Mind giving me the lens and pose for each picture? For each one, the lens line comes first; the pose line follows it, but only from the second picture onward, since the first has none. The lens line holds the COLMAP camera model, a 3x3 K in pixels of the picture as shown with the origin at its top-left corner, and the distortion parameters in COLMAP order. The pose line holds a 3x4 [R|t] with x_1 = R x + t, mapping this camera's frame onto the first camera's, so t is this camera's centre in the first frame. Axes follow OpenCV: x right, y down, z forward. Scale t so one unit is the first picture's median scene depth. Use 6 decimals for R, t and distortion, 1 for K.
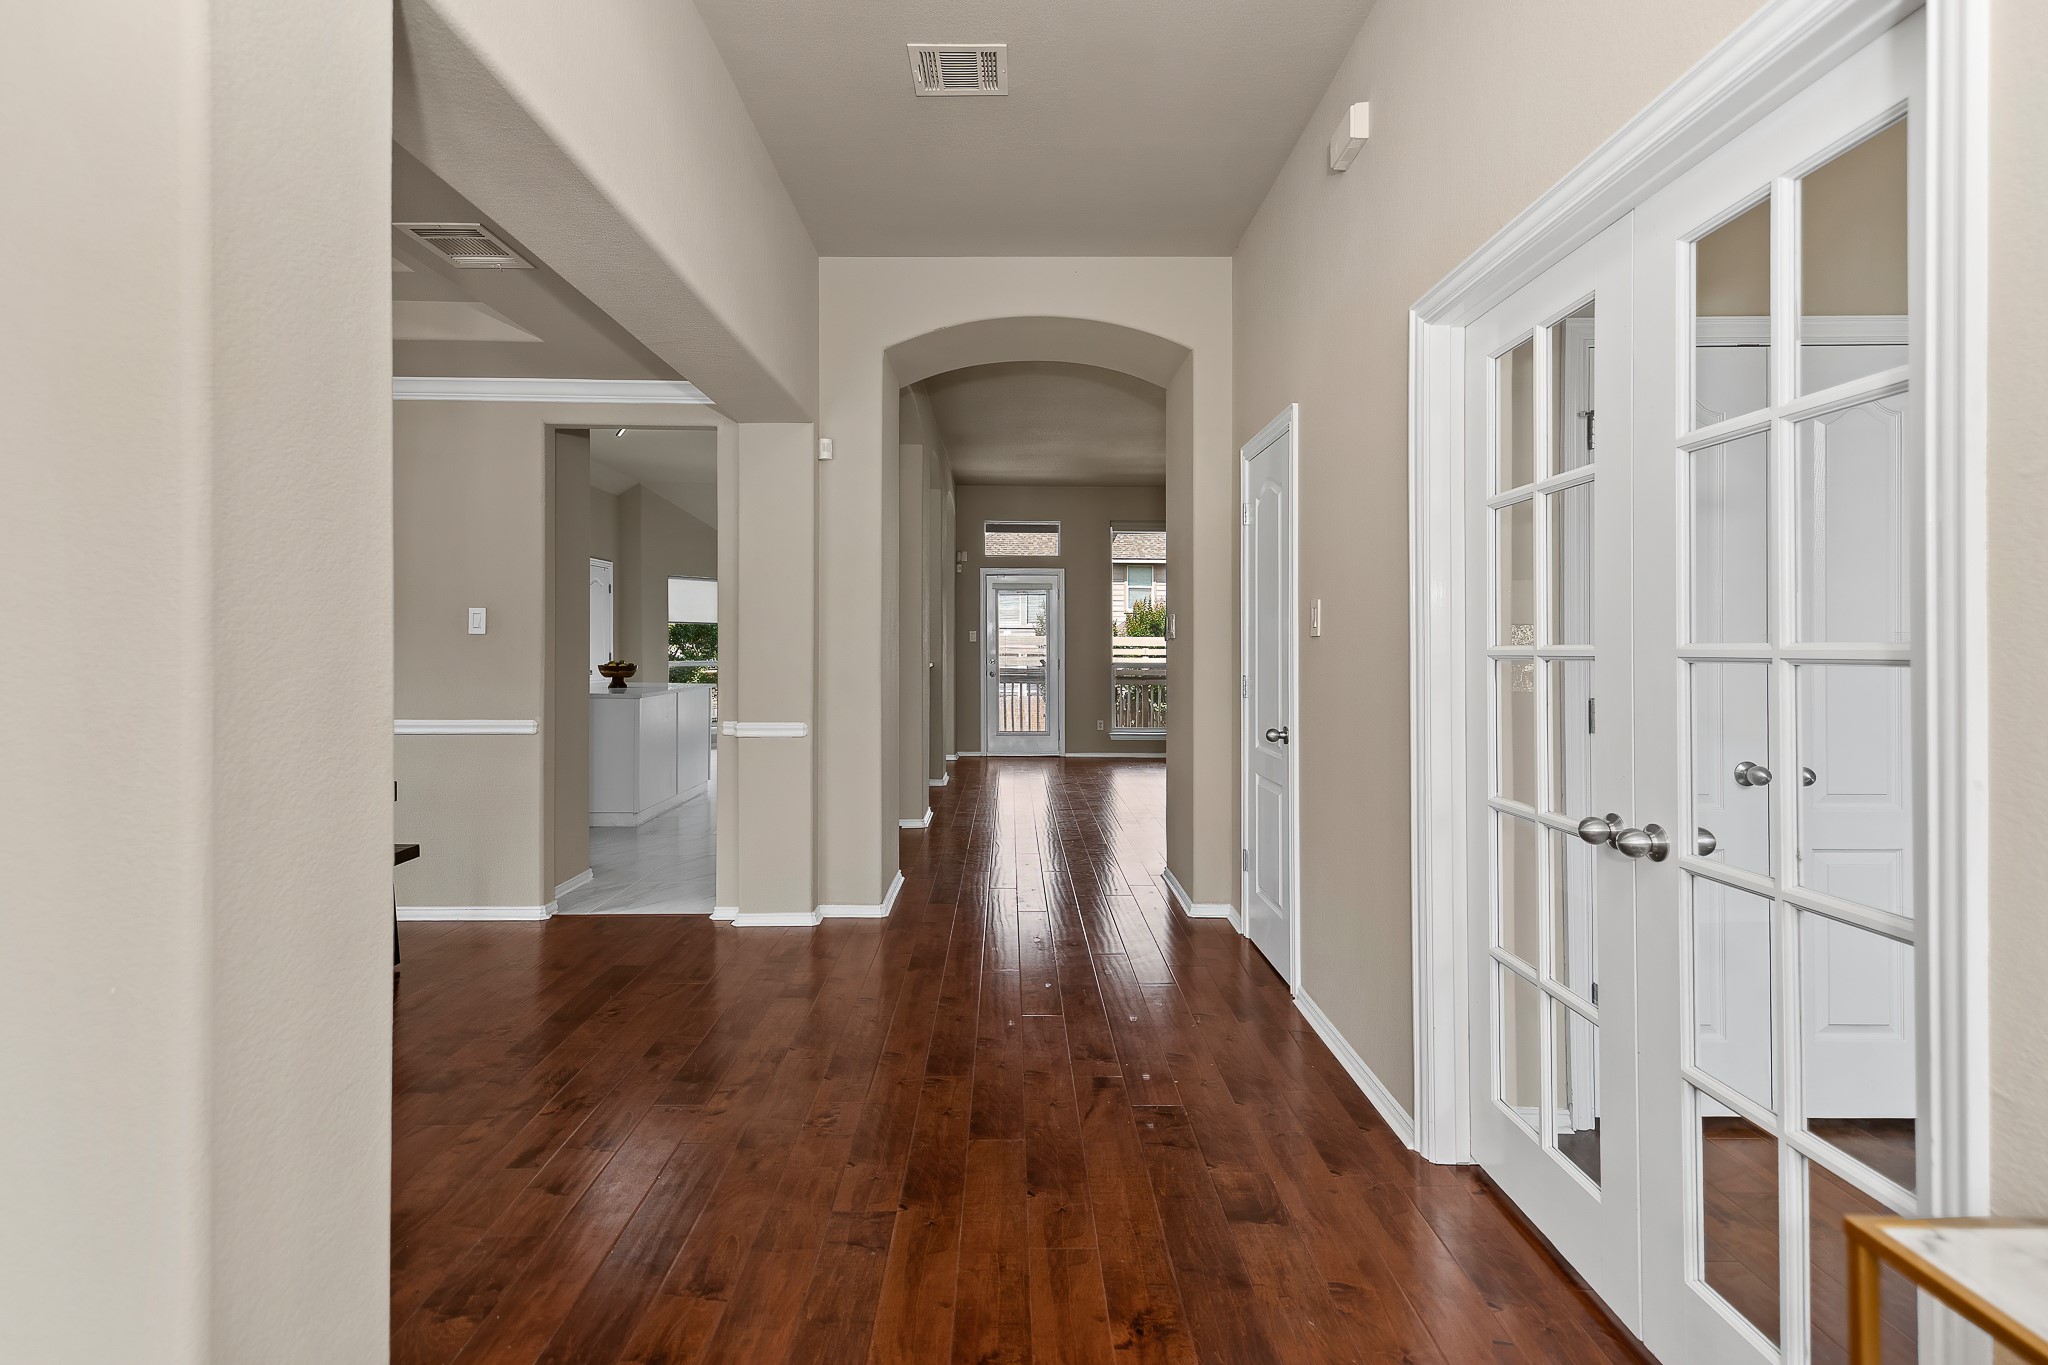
lens RADIAL K [[896.7, 0, 993.4], [0, 896.7, 634.7], [0, 0, 1]] dist [0.020881, -0.008236]
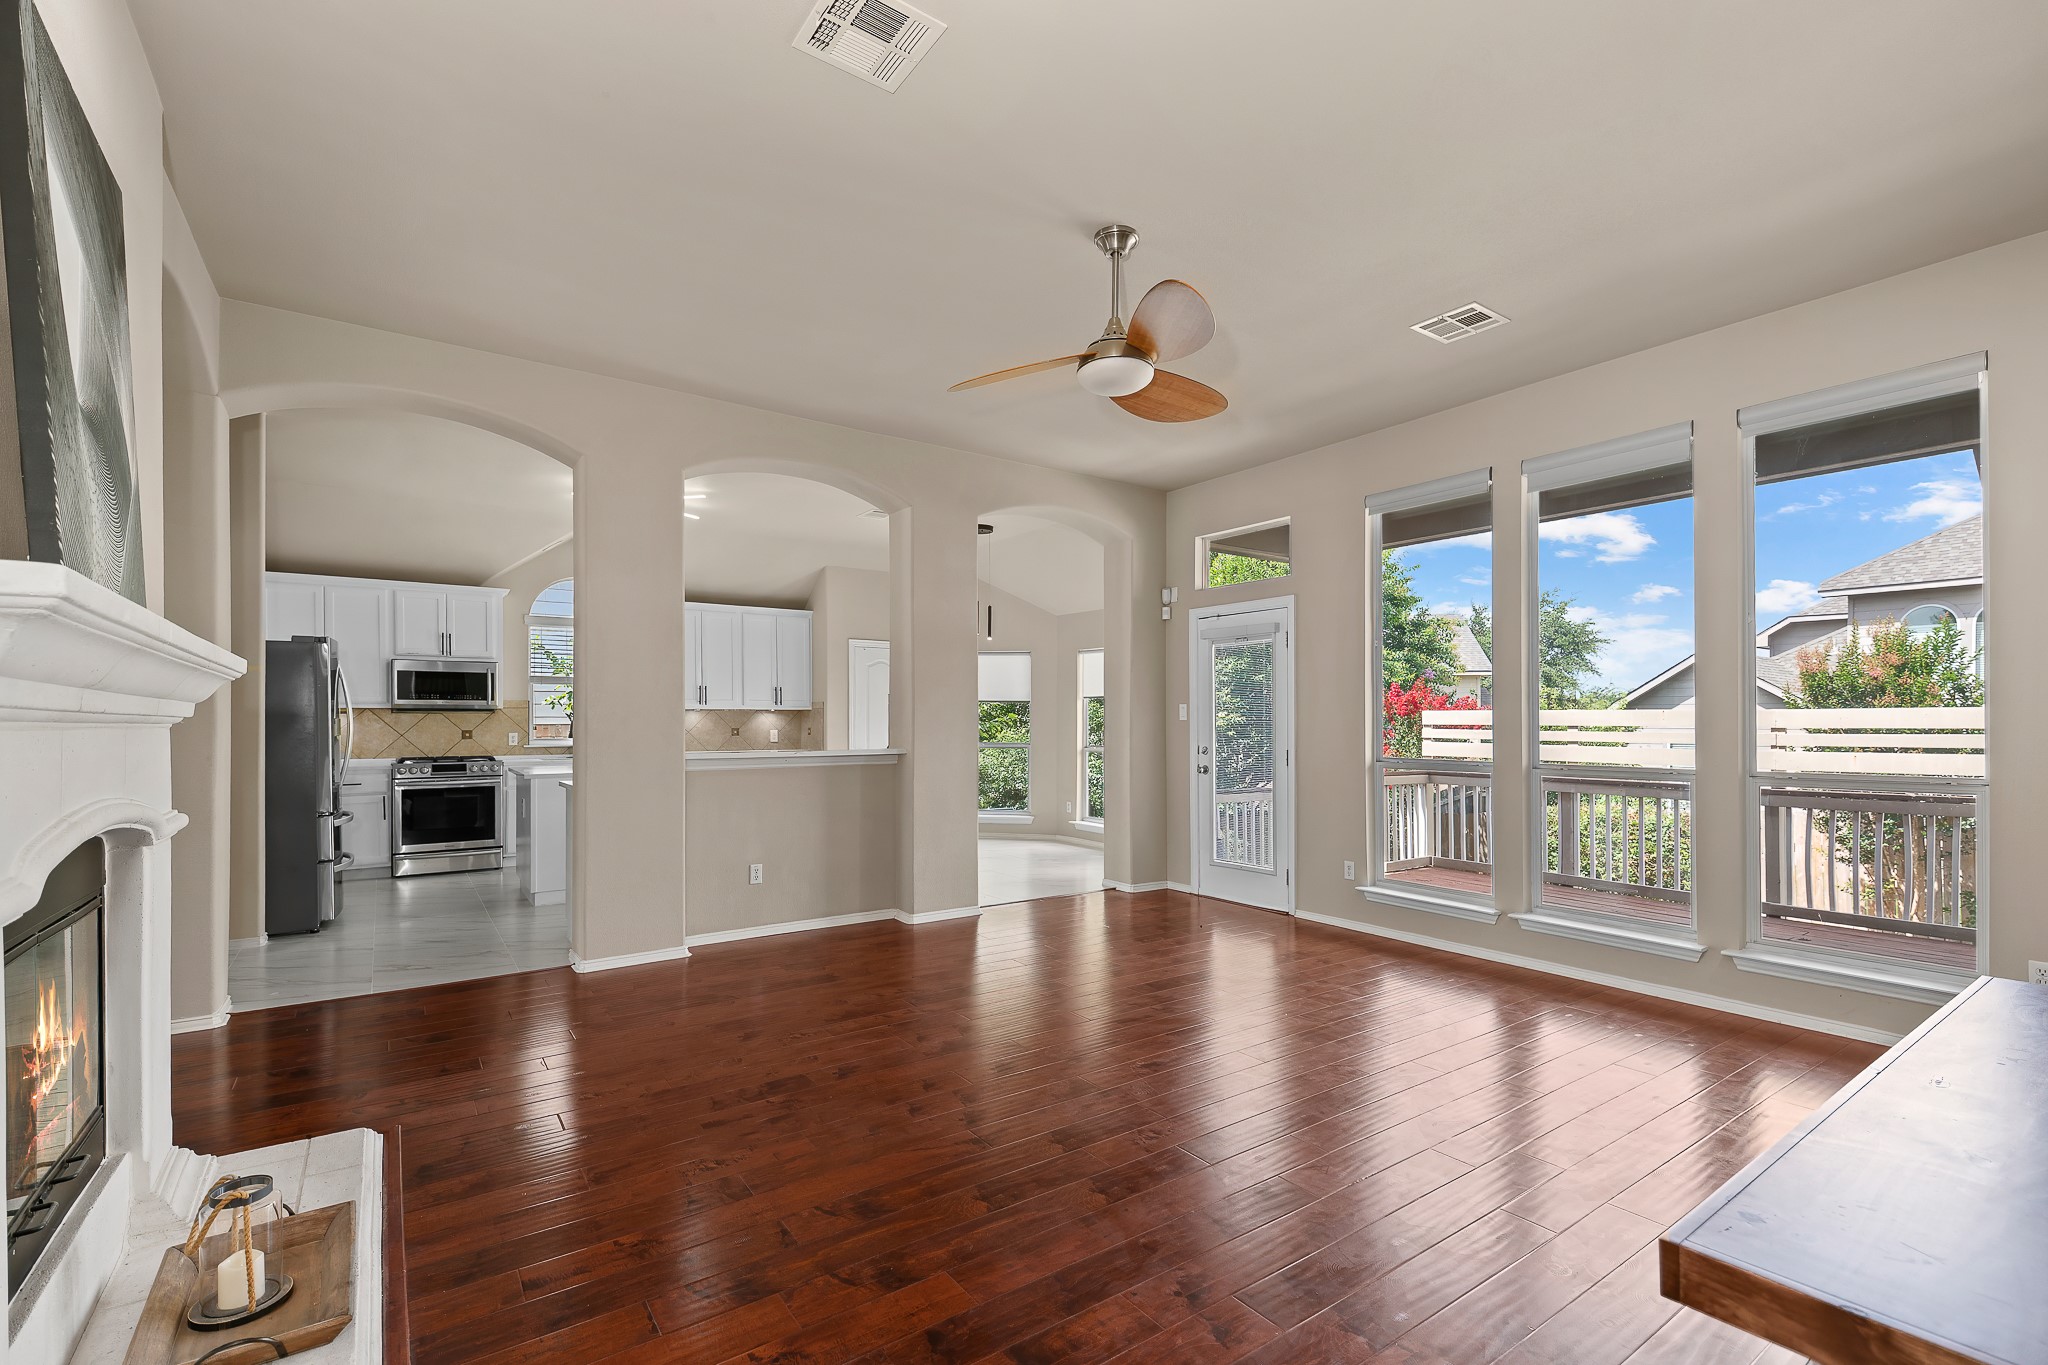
lens RADIAL K [[896.7, 0, 1023.1], [0, 896.7, 721.1], [0, 0, 1]] dist [0.020881, -0.008236]
pose [[0.587248, -0.005816, -0.809386, 0.448022], [0.009393, 0.999956, -0.000371, 0.007094], [0.809353, -0.007385, 0.587276, 0.506221]]
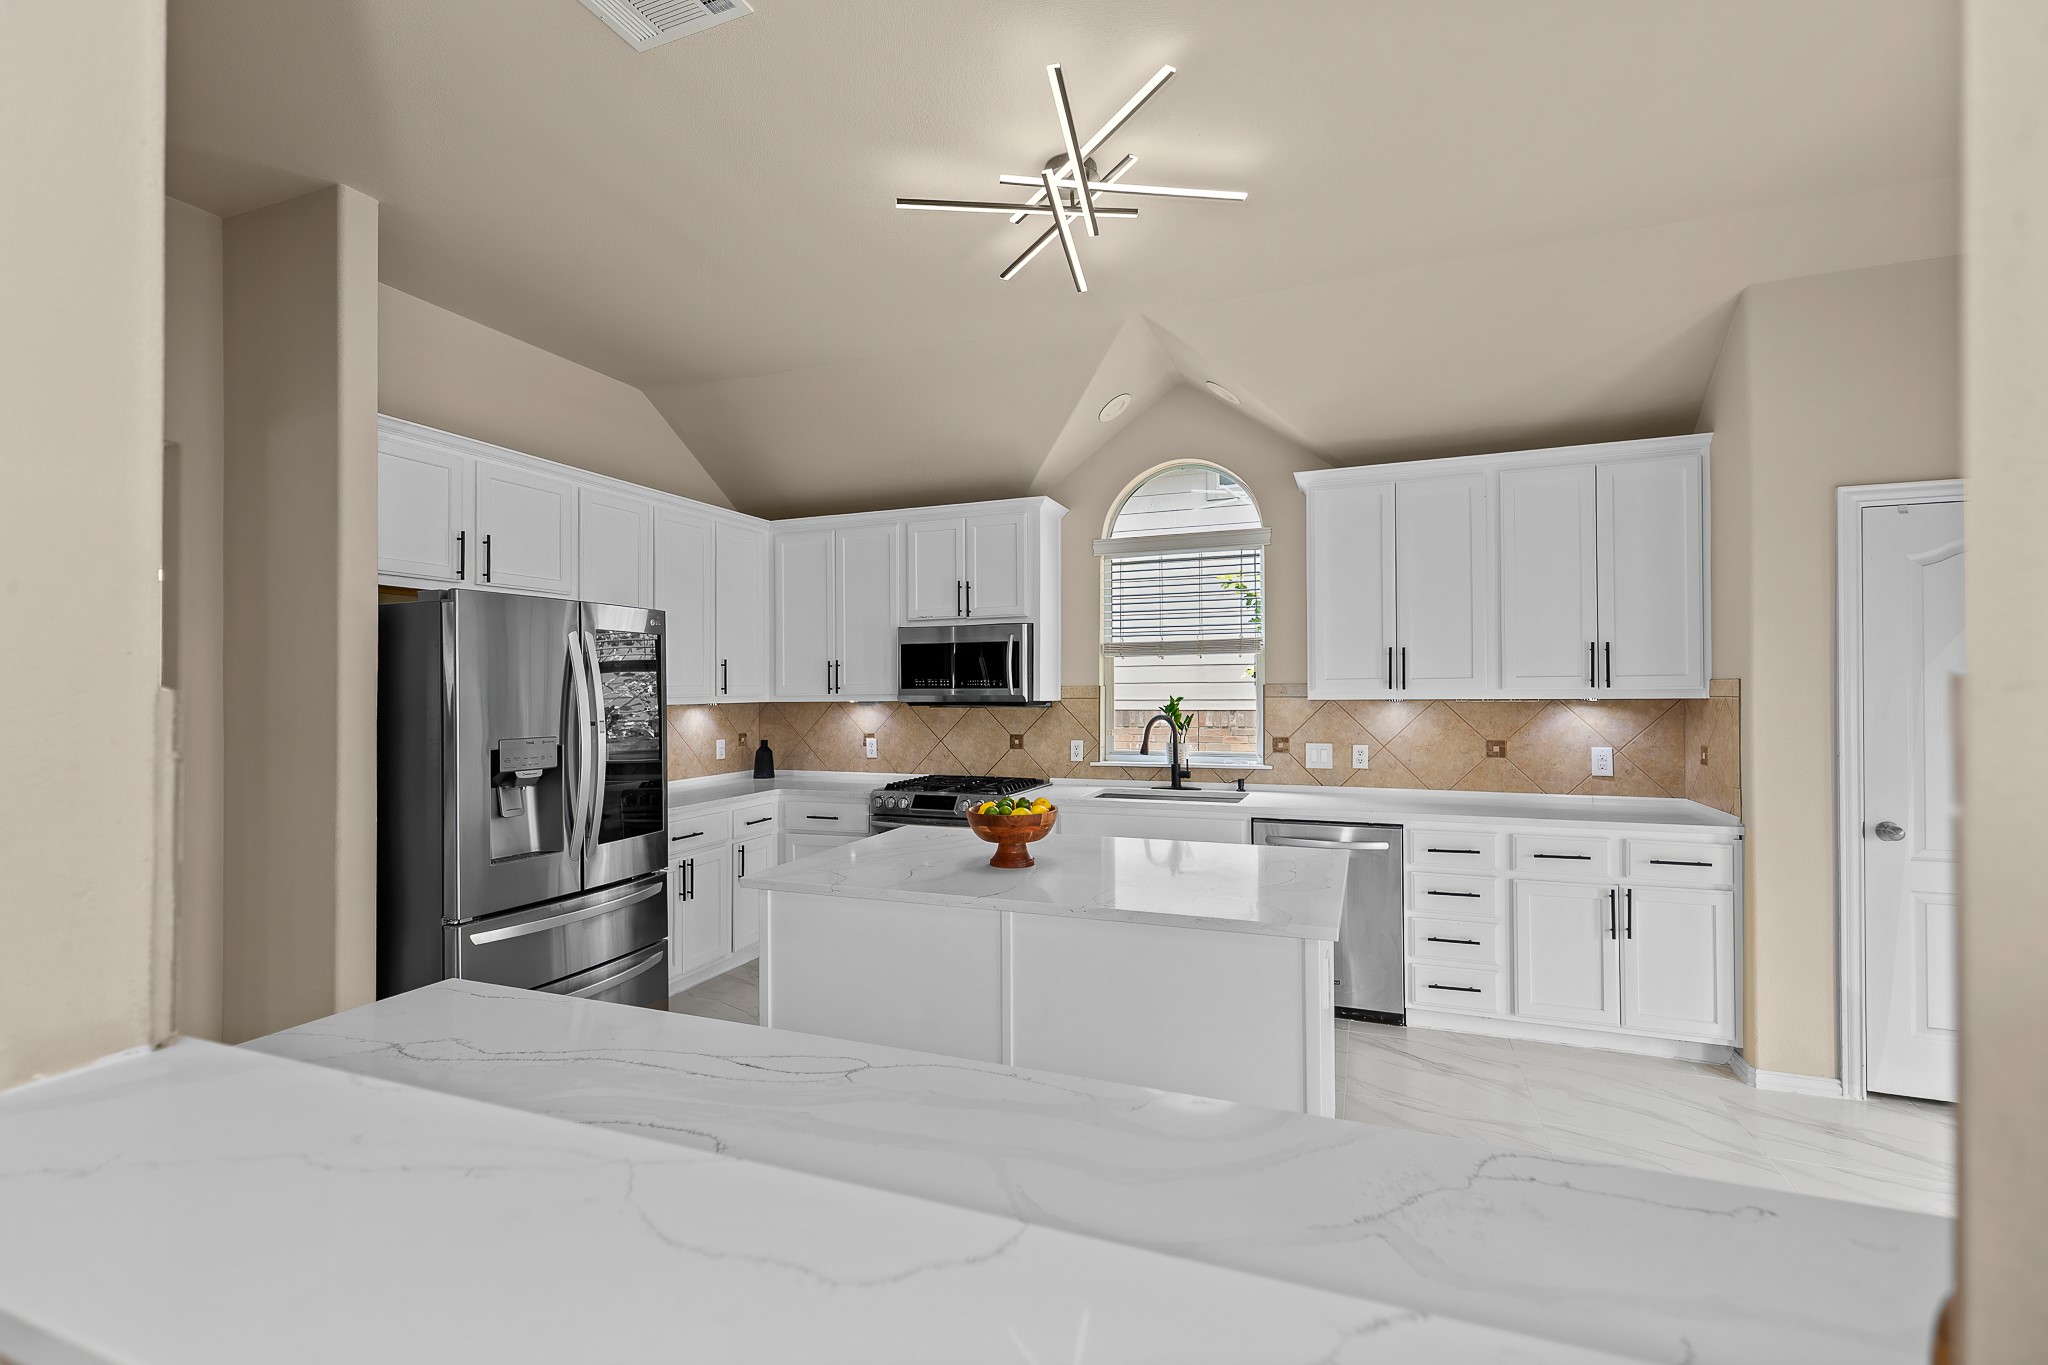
lens RADIAL K [[896.7, 0, 1020.8], [0, 896.7, 679.2], [0, 0, 1]] dist [0.020881, -0.008236]
pose [[-0.355260, -0.012064, -0.934690, -0.024842], [0.010964, 0.999794, -0.017072, -0.011902], [0.934703, -0.016313, -0.355054, 0.757139]]
